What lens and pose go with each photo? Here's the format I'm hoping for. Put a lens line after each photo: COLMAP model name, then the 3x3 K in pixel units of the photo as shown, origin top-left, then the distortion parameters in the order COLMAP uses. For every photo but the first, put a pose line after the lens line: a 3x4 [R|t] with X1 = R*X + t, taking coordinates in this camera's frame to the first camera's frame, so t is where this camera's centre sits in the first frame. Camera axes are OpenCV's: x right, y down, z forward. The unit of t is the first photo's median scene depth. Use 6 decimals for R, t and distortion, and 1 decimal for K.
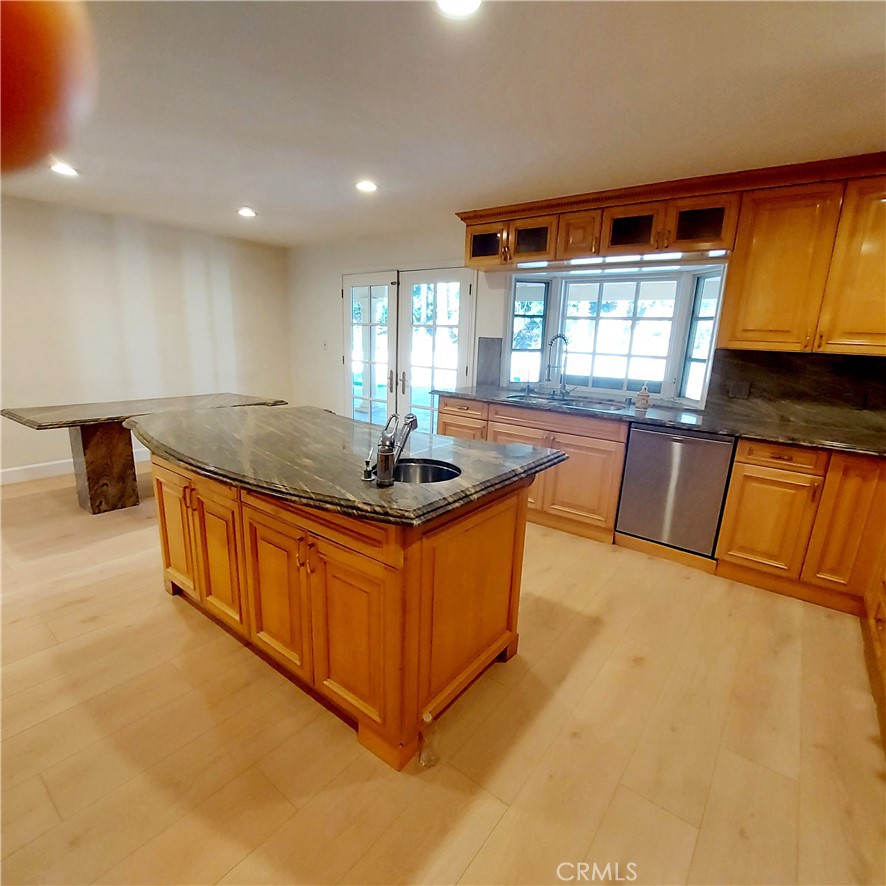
lens RADIAL K [[474.7, 0, 440.0], [0, 474.7, 460.0], [0, 0, 1]] dist [-0.016643, -0.002887]
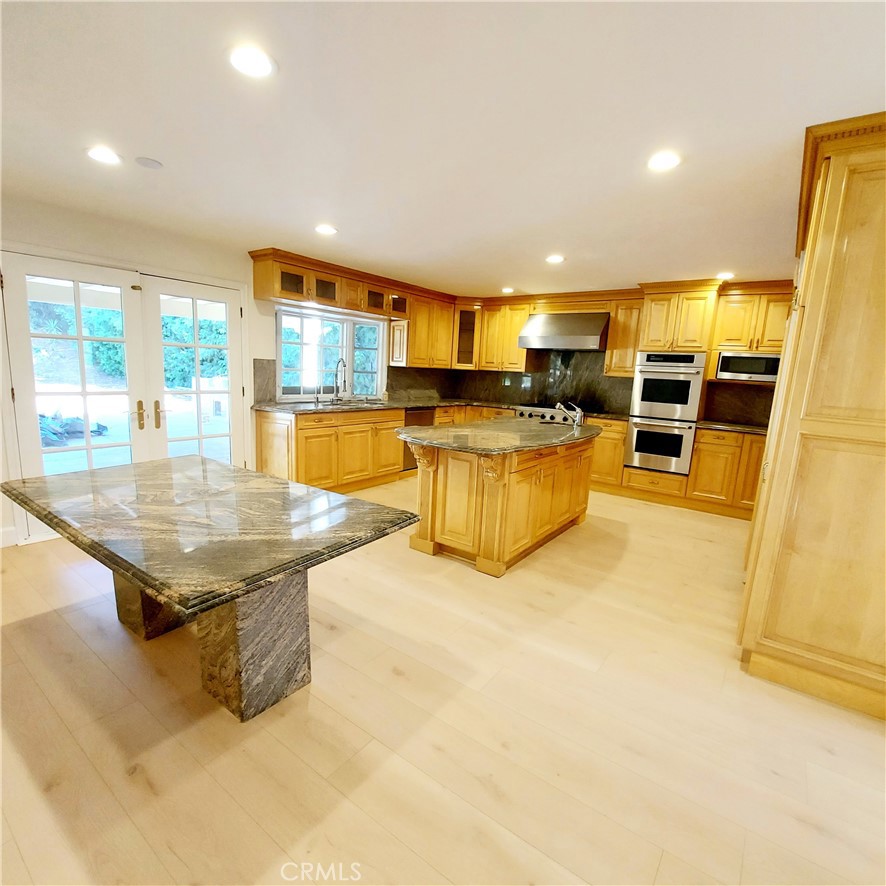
lens RADIAL K [[474.7, 0, 429.3], [0, 474.7, 457.5], [0, 0, 1]] dist [-0.016643, -0.002887]
pose [[-0.037127, -0.220594, 0.974659, -1.193266], [0.205401, 0.952822, 0.223475, -0.237825], [-0.977973, 0.208493, 0.009935, 0.757158]]
